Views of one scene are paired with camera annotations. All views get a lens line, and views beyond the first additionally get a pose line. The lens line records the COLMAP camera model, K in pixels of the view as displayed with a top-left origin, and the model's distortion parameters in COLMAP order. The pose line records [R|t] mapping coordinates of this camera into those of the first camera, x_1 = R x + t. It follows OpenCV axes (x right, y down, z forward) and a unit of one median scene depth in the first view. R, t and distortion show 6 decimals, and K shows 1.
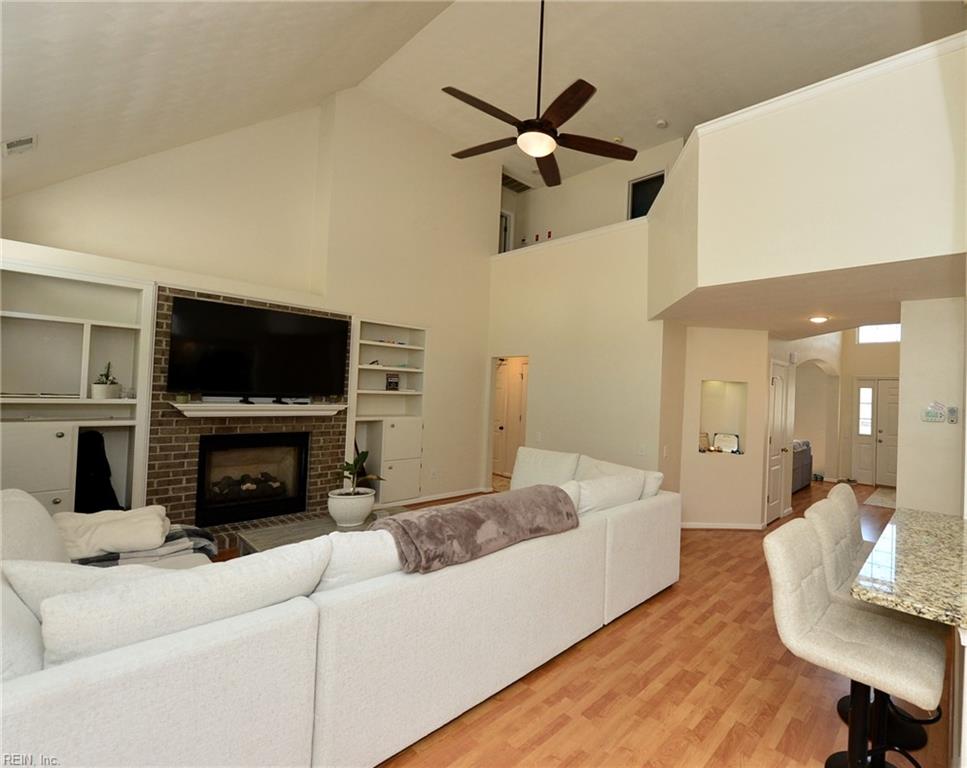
lens RADIAL K [[458.5, 0, 579.8], [0, 458.5, 382.1], [0, 0, 1]] dist [-0.005972, -0.001658]
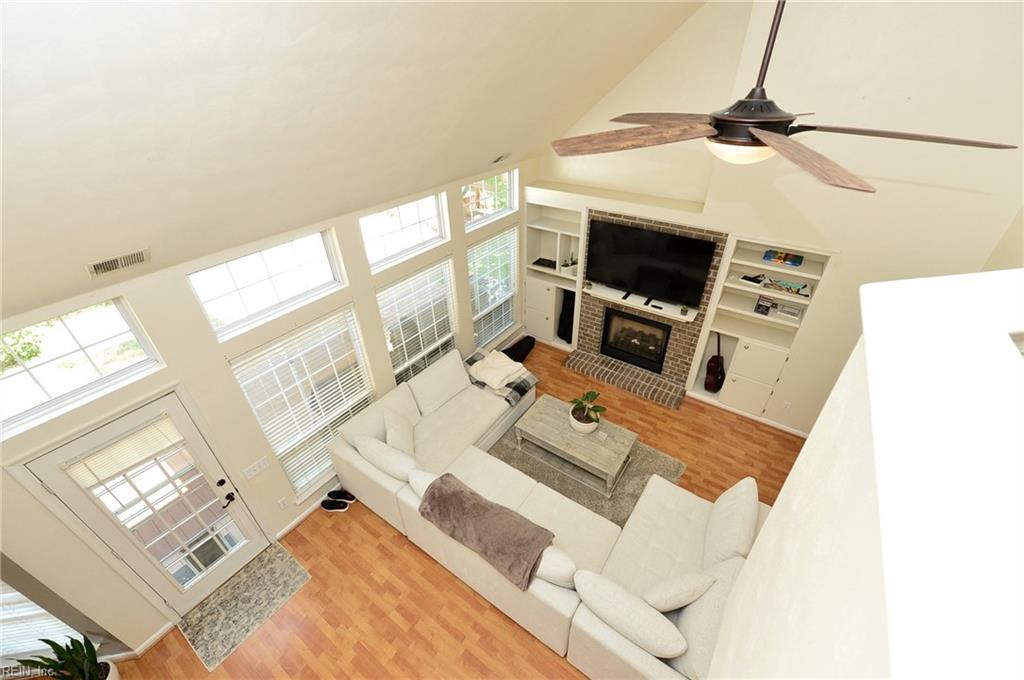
lens RADIAL K [[405.8, 0, 513.7], [0, 405.8, 336.3], [0, 0, 1]] dist [-0.008966, -0.000704]
pose [[0.091275, 0.516249, -0.851561, 0.342764], [0.036927, 0.852788, 0.520951, -0.503045], [0.995141, -0.078996, 0.058775, 0.593692]]
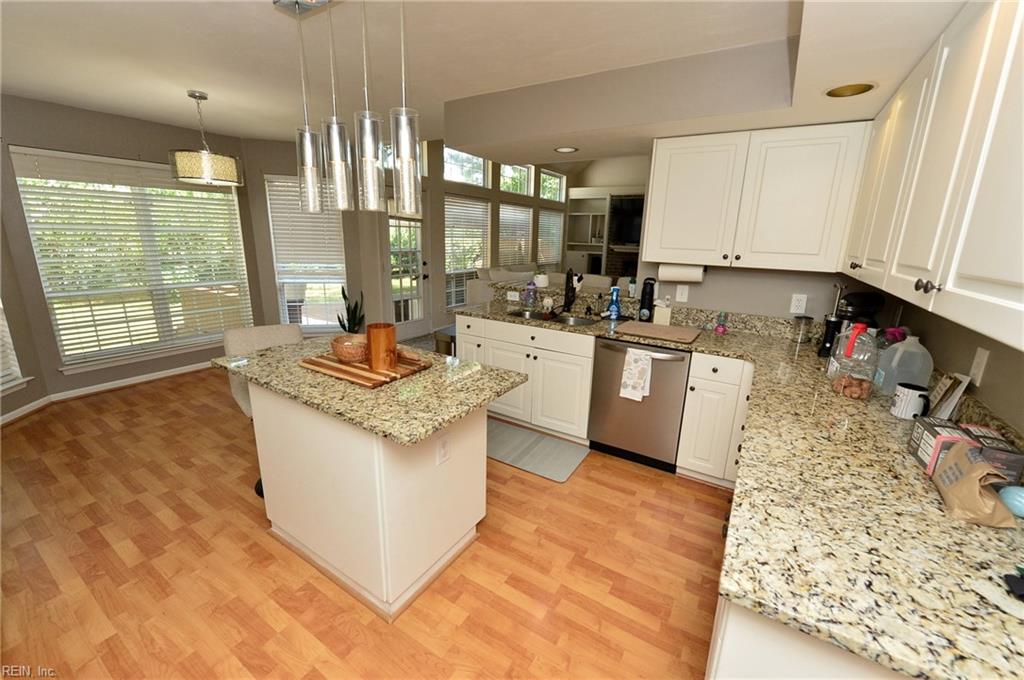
lens RADIAL K [[405.8, 0, 511.2], [0, 405.8, 343.3], [0, 0, 1]] dist [-0.008966, -0.000704]
pose [[0.131488, 0.217247, -0.967220, 1.129147], [0.000220, 0.975685, 0.219178, 0.075039], [0.991318, -0.029032, 0.128243, 0.166373]]
